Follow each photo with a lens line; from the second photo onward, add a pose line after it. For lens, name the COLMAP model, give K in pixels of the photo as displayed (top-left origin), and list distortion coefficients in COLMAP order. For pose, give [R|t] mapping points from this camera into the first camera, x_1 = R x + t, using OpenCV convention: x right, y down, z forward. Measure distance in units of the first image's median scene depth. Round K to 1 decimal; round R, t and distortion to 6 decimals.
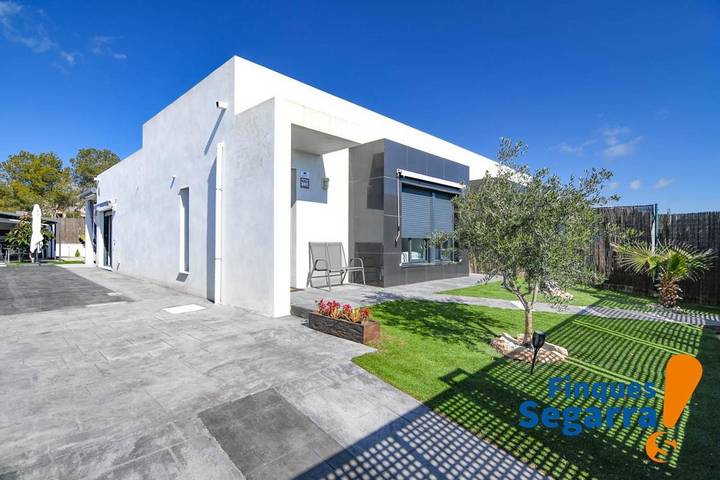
lens RADIAL K [[353.5, 0, 359.9], [0, 353.5, 241.0], [0, 0, 1]] dist [0.002847, -0.000124]
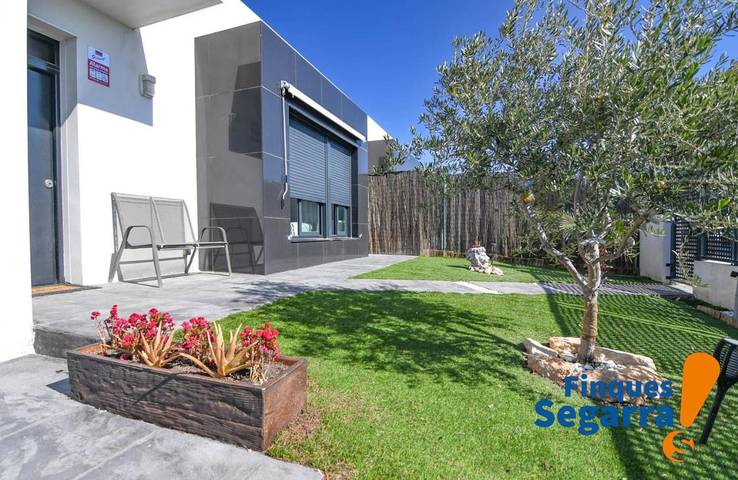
lens RADIAL K [[365.4, 0, 365.5], [0, 365.4, 240.0], [0, 0, 1]] dist [-0.010735, -0.001605]
pose [[0.921613, -0.021464, 0.387517, -0.012955], [0.013134, 0.999623, 0.024131, 0.061851], [-0.387889, -0.017150, 0.921547, 0.378795]]
